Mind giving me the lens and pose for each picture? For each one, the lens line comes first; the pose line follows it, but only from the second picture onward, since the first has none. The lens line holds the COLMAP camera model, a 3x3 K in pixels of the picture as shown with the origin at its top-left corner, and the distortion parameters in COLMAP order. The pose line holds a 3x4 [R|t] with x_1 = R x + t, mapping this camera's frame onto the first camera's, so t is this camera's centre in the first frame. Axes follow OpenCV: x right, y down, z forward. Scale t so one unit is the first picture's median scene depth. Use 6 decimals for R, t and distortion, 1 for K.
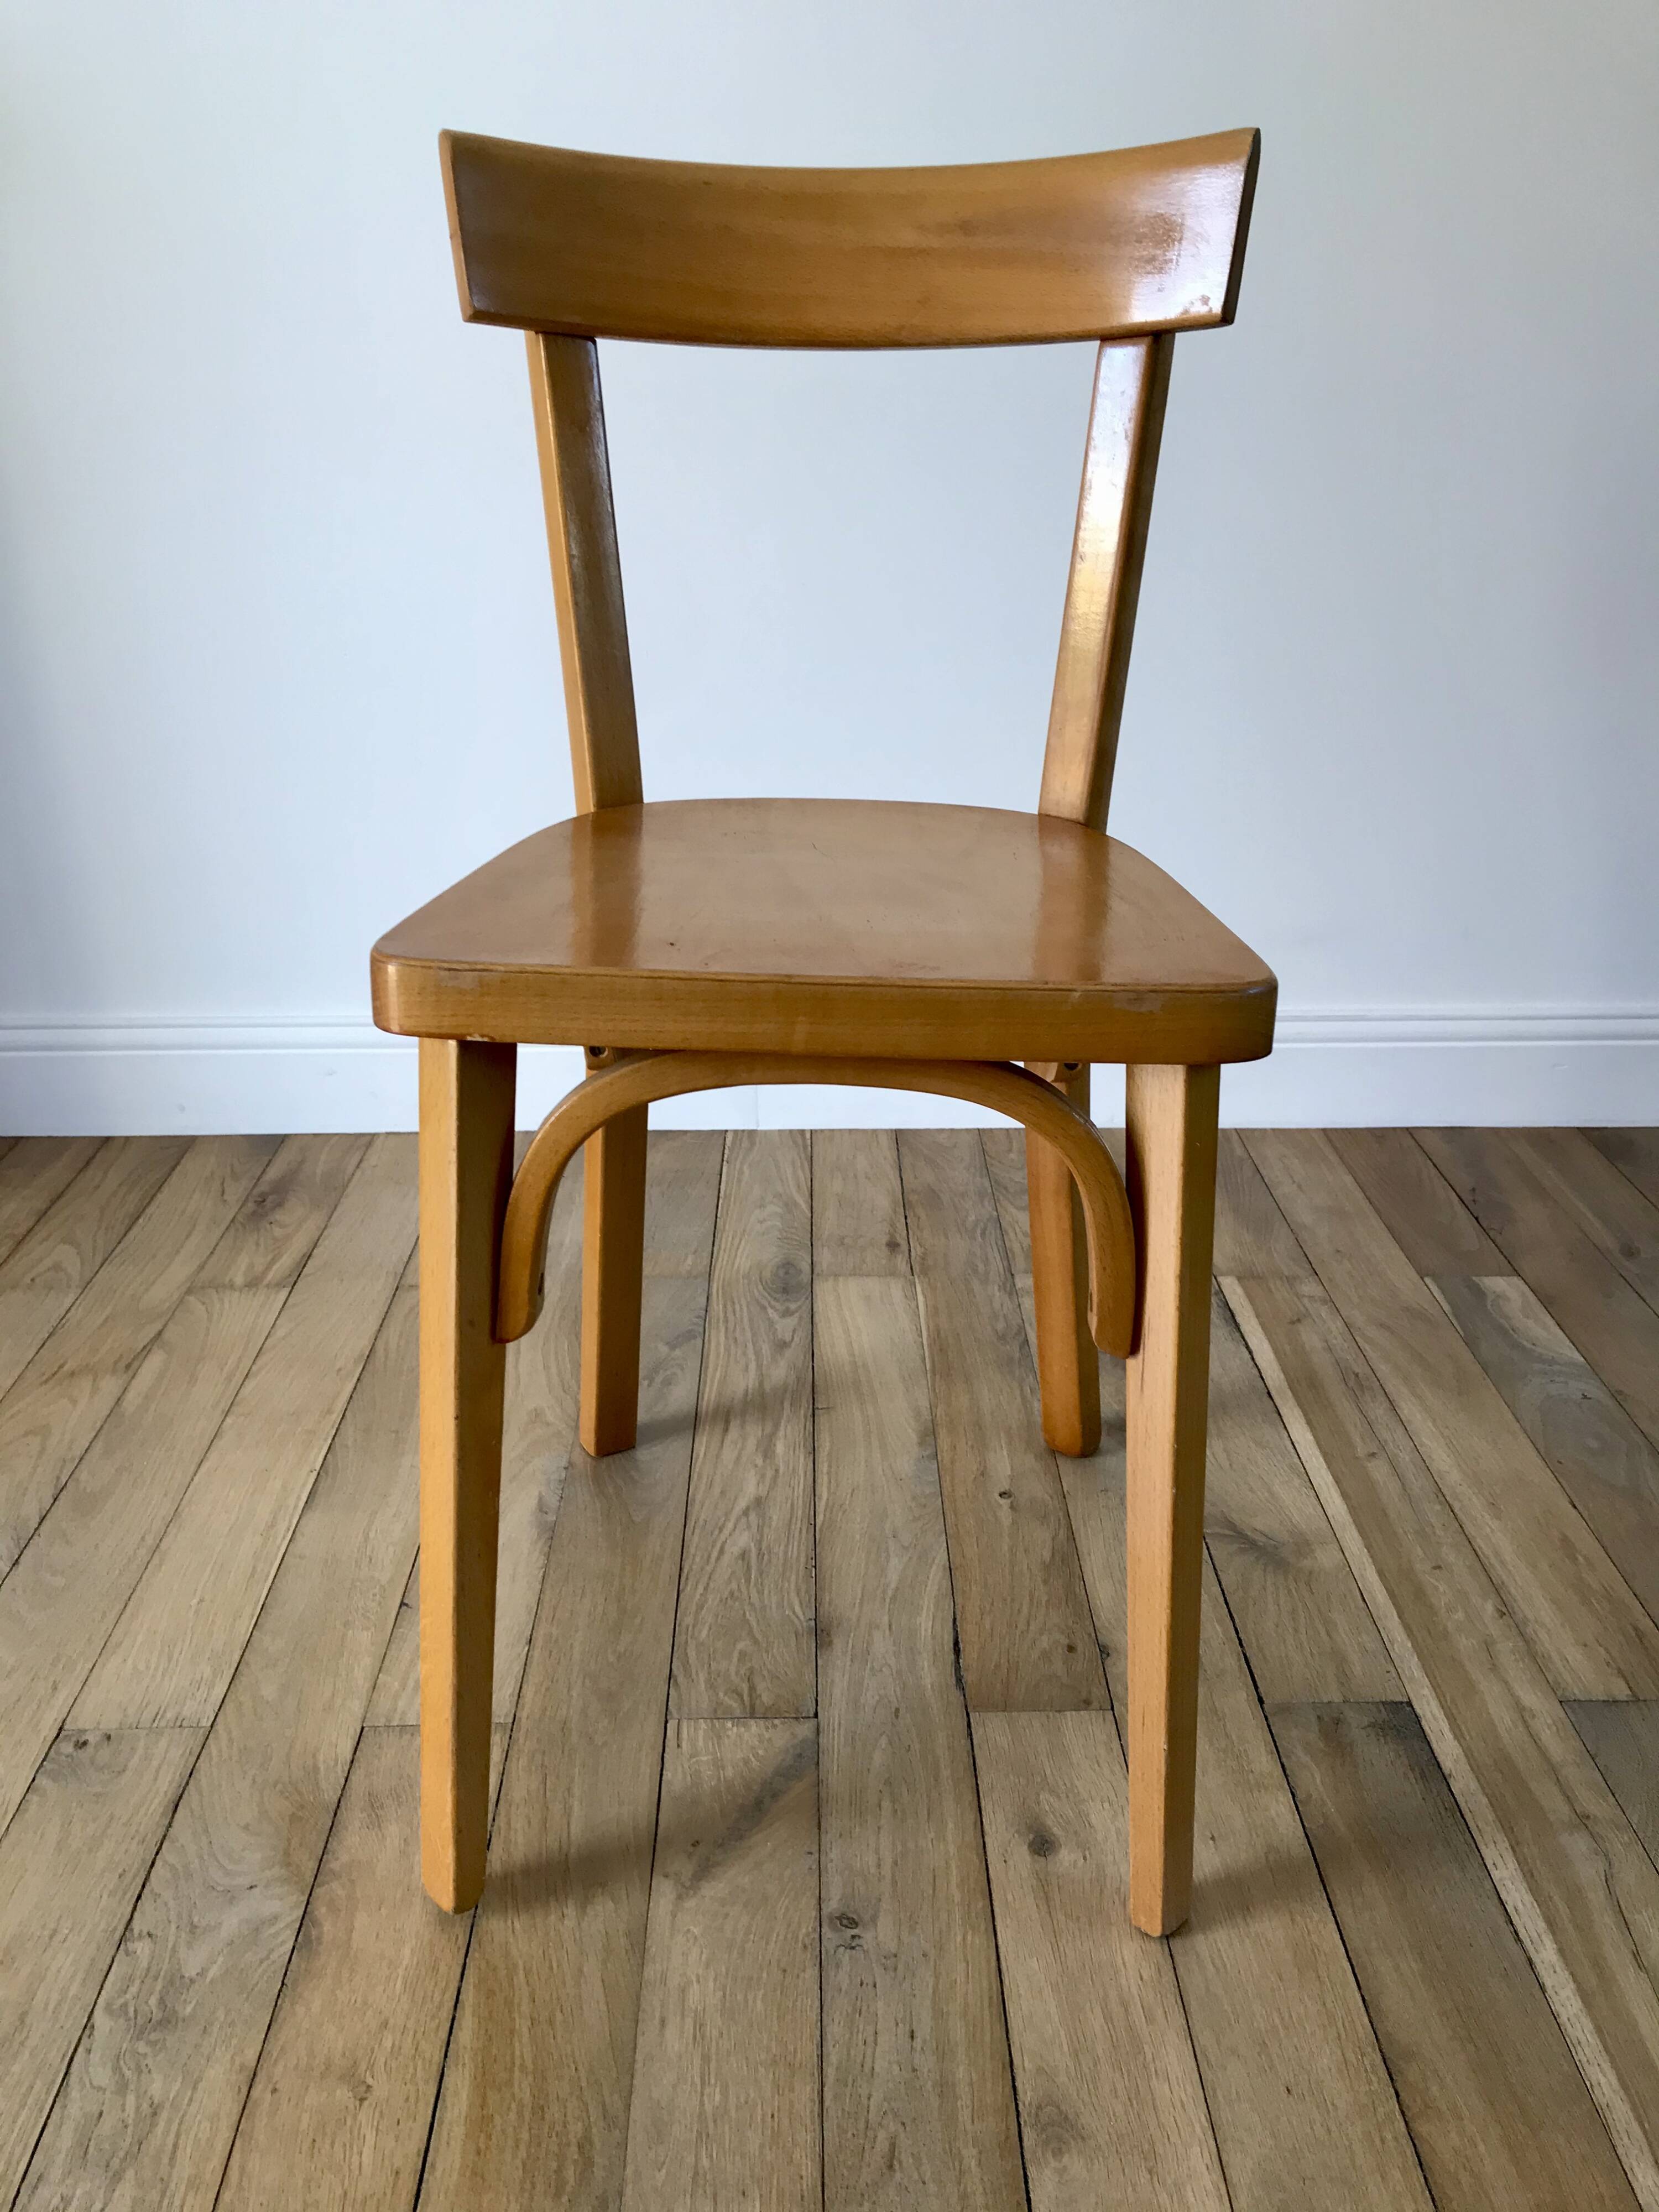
lens RADIAL K [[1725.8, 0, 837.8], [0, 1725.8, 1282.1], [0, 0, 1]] dist [0.018141, -0.003552]
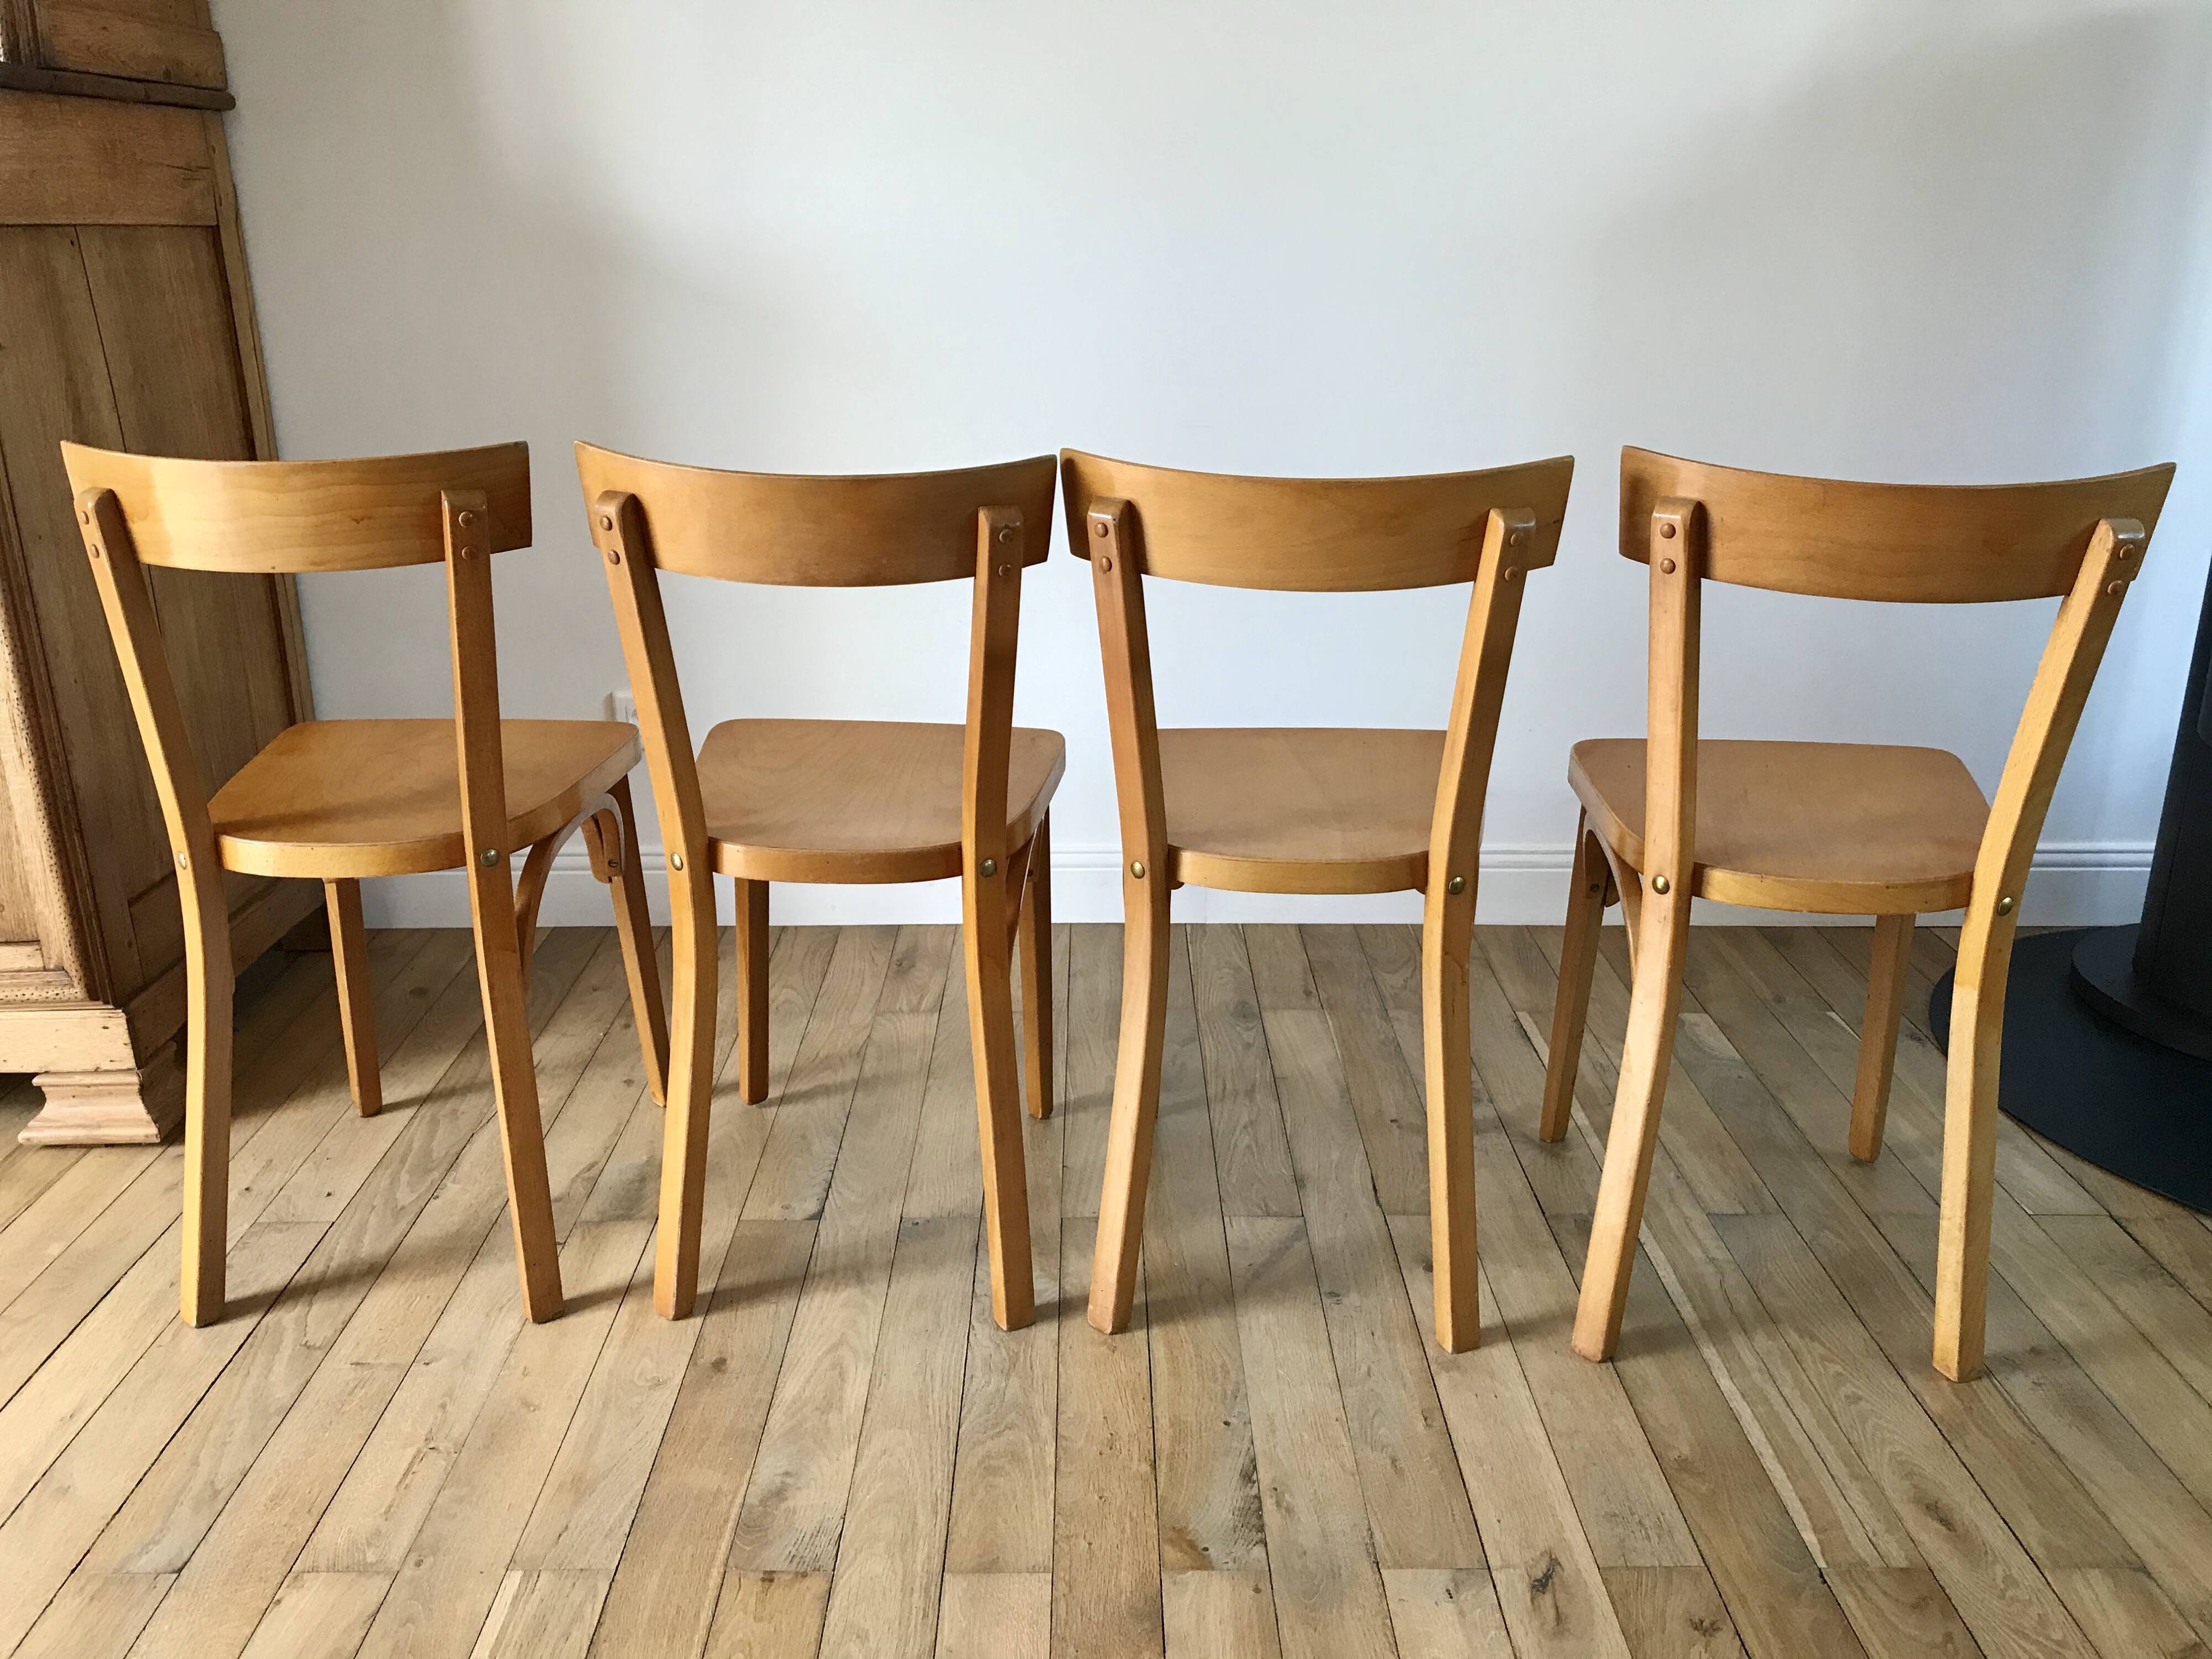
lens RADIAL K [[1799.9, 0, 1085.5], [0, 1799.9, 826.3], [0, 0, 1]] dist [0.012220, 0.004011]
pose [[0.999718, 0.004484, -0.023338, -0.197885], [-0.008415, 0.985203, -0.171185, 0.166002], [0.022226, 0.171333, 0.984962, -0.961736]]
